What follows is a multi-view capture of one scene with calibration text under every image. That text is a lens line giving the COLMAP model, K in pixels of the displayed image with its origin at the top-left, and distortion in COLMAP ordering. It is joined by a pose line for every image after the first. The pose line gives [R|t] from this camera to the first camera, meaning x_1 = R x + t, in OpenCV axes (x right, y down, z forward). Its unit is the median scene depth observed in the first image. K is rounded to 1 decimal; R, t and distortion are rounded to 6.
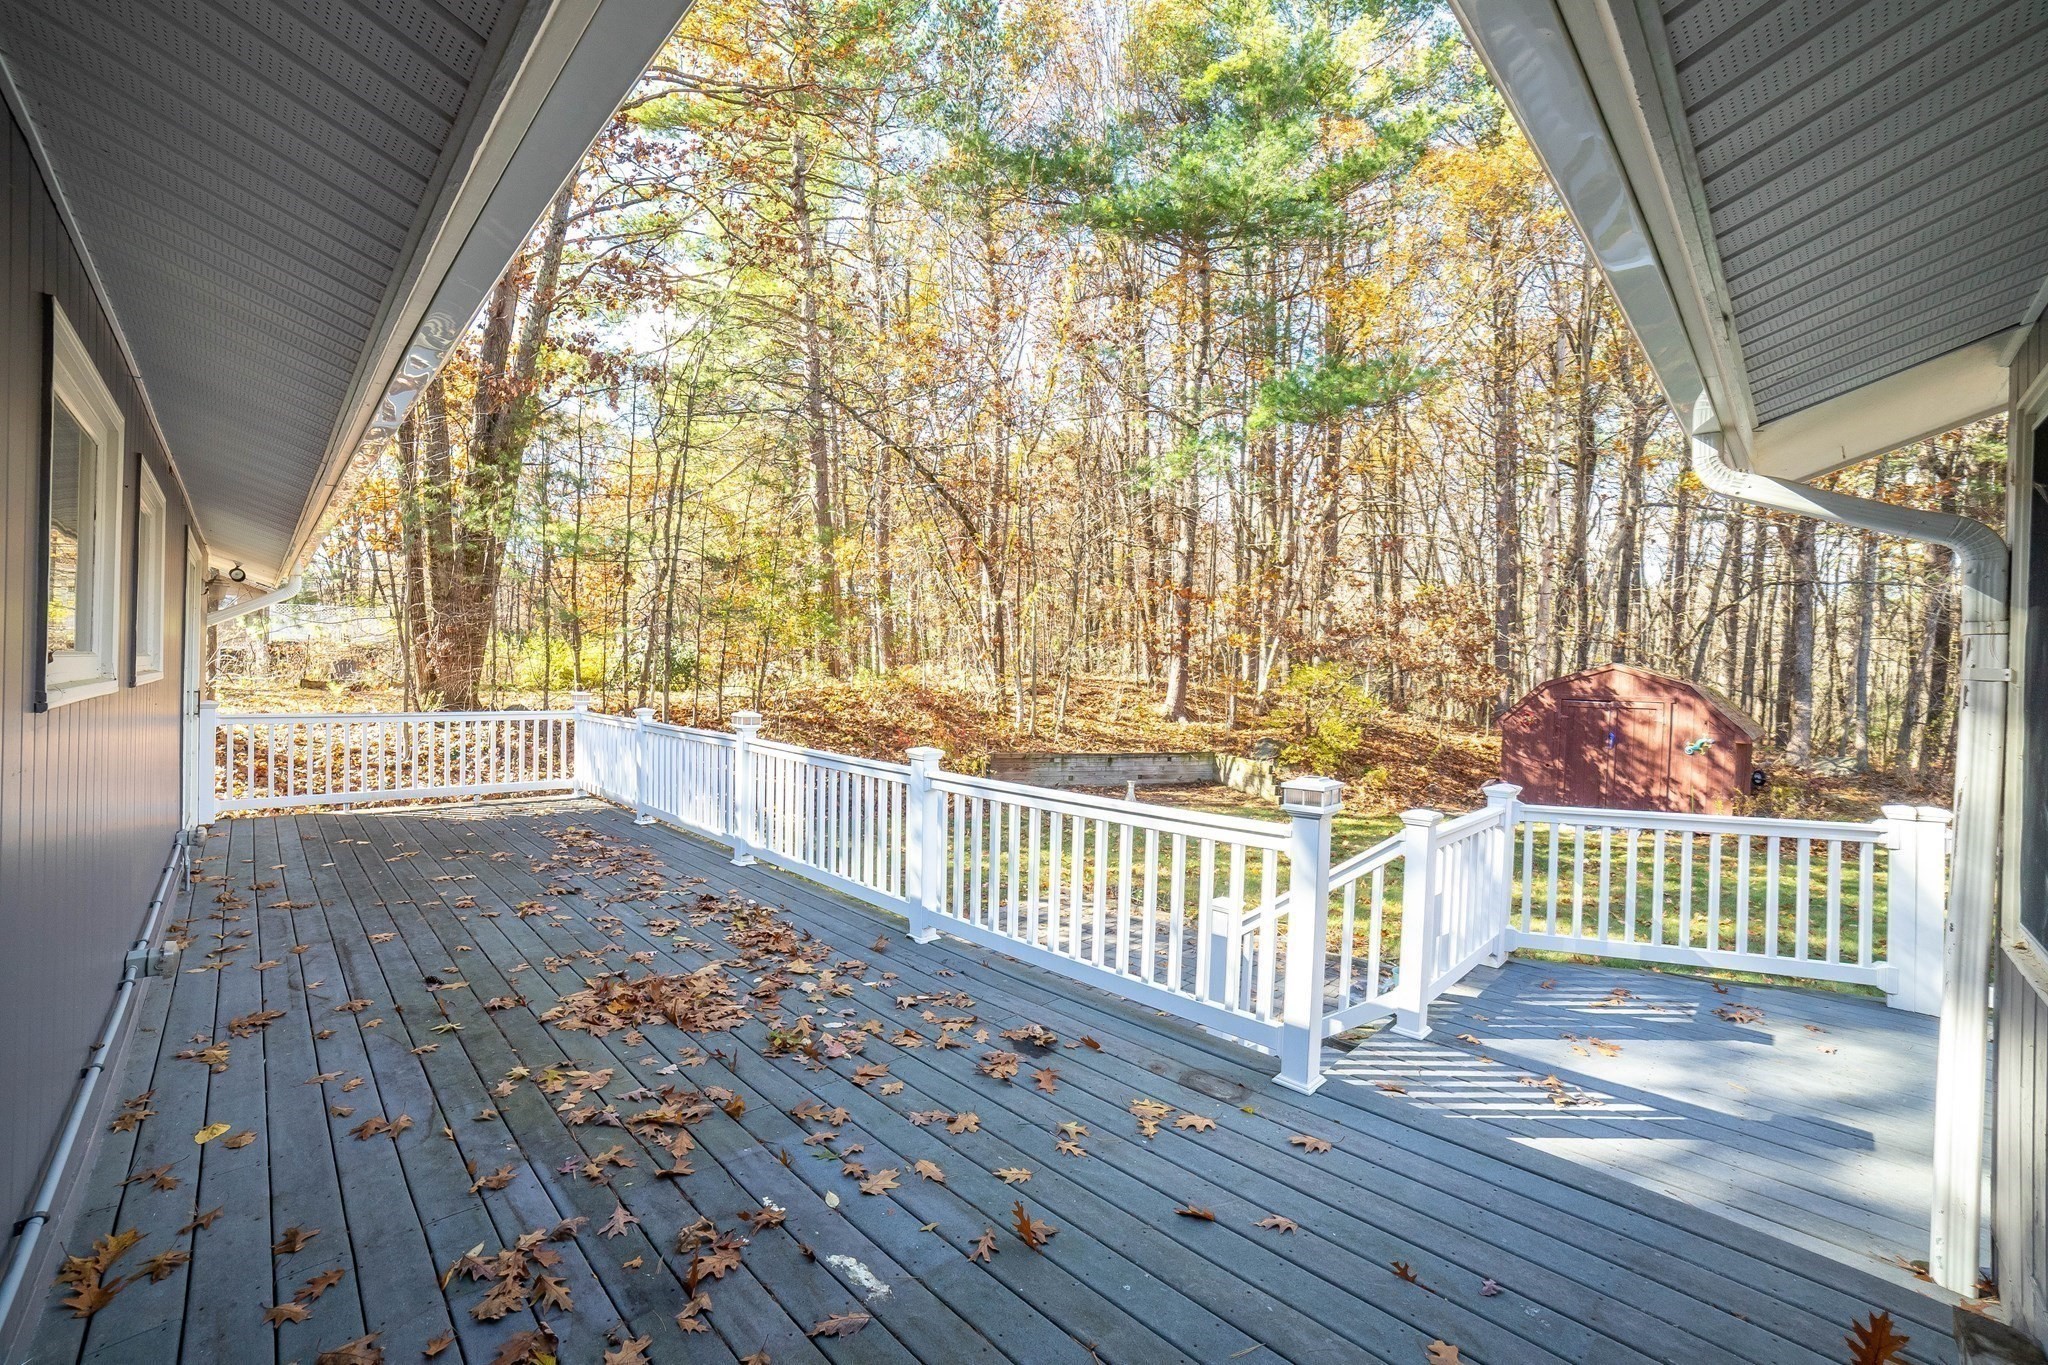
lens RADIAL K [[805.8, 0, 1024.0], [0, 805.8, 682.5], [0, 0, 1]] dist [-0.033503, 0.000060]
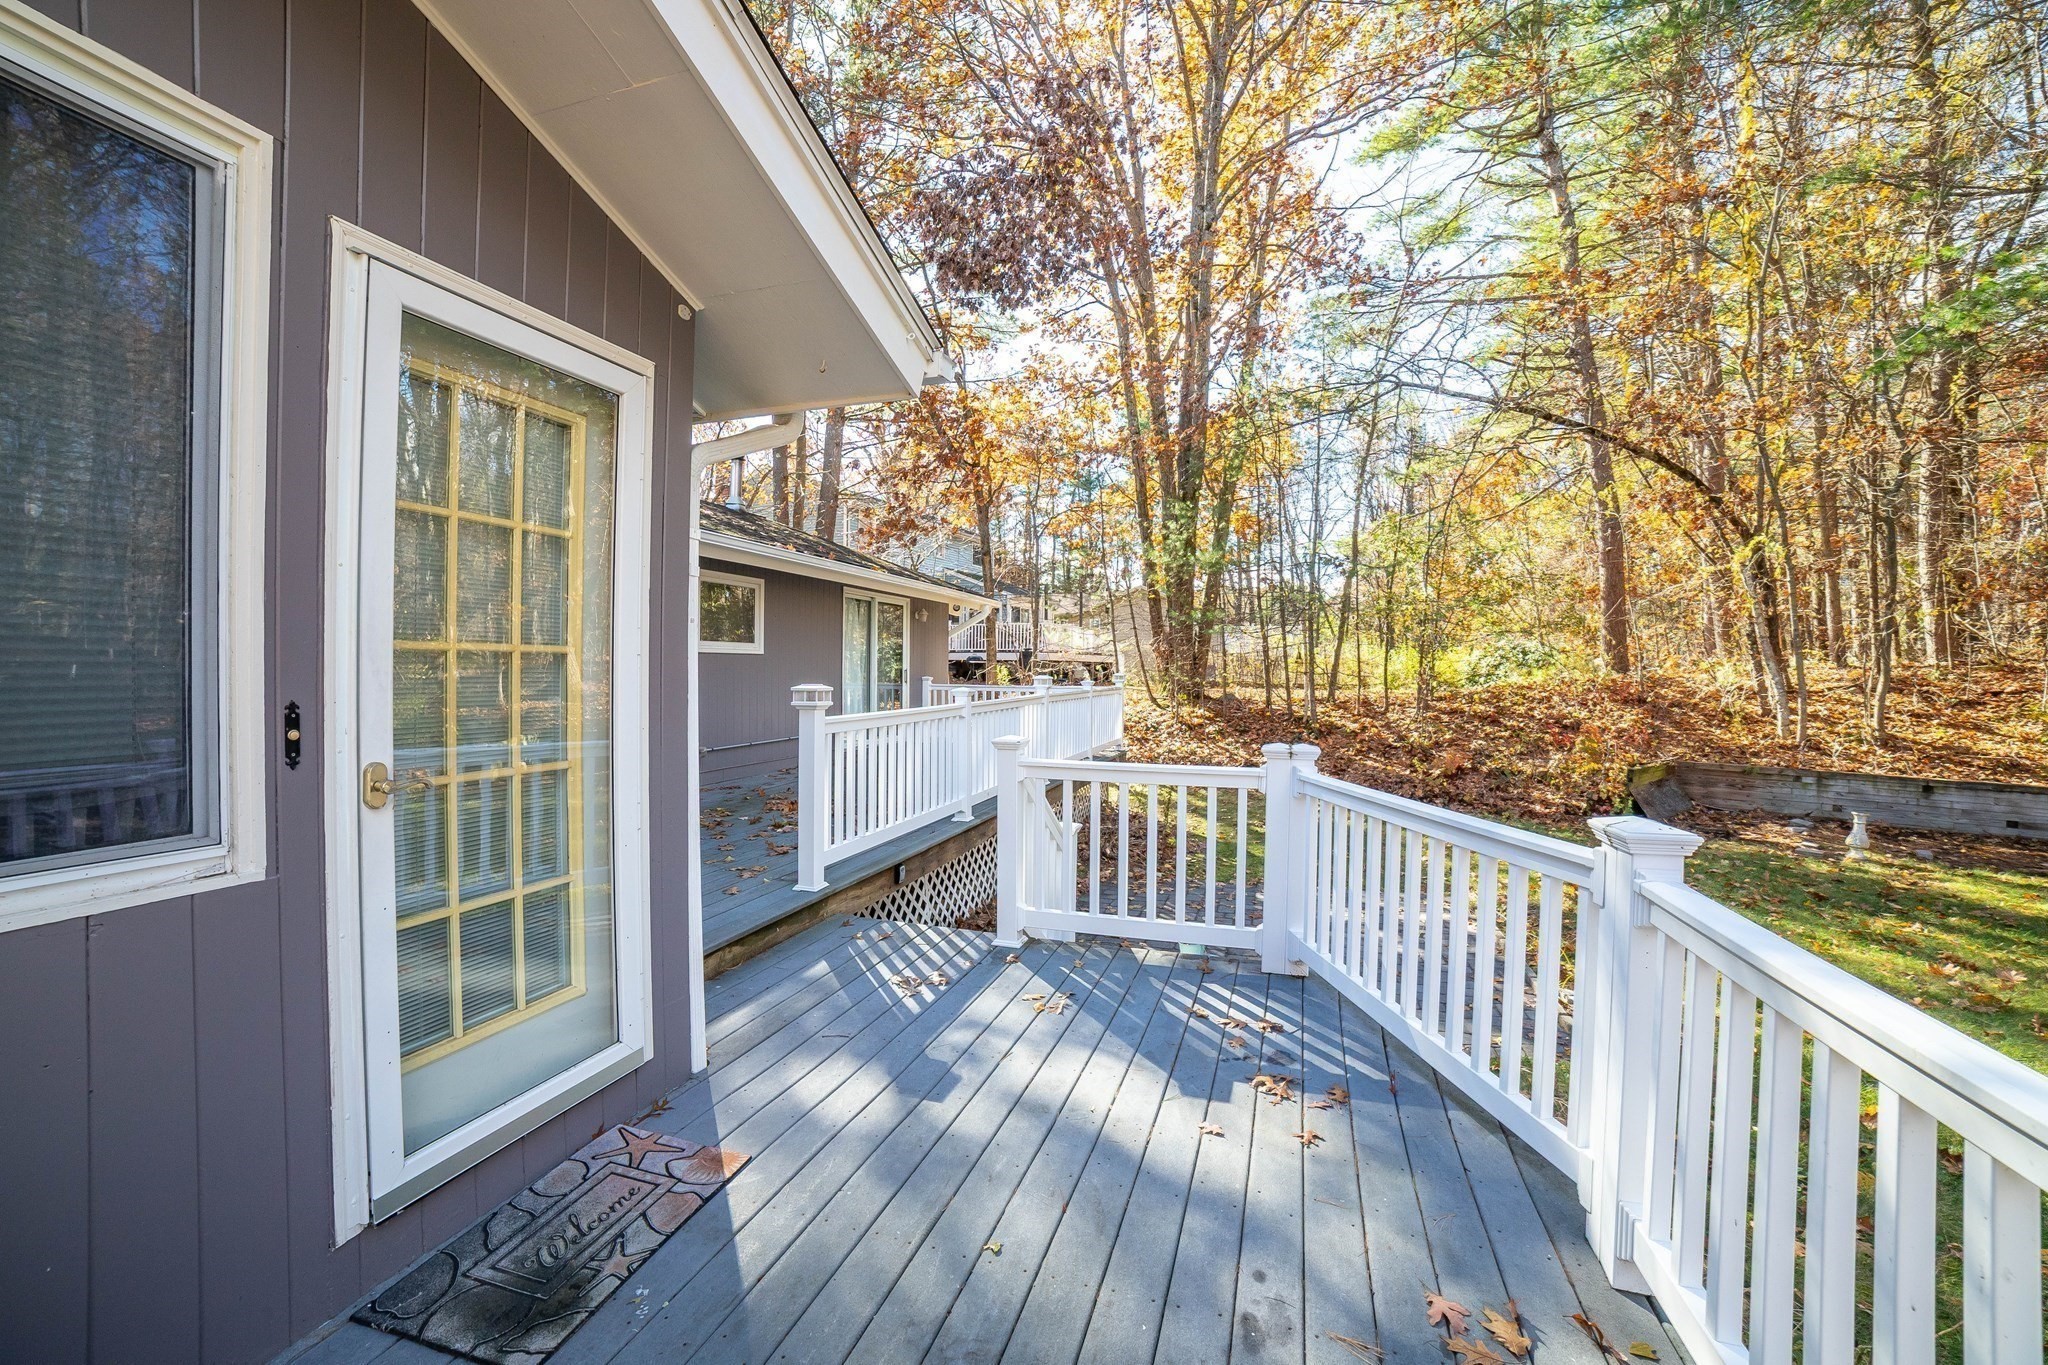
lens RADIAL K [[805.8, 0, 1024.0], [0, 805.8, 682.5], [0, 0, 1]] dist [-0.033503, 0.000060]
pose [[0.451764, -0.014145, -0.892025, 1.594496], [0.004752, 0.999898, -0.013450, 0.093836], [0.892125, 0.001838, 0.451785, 0.538568]]
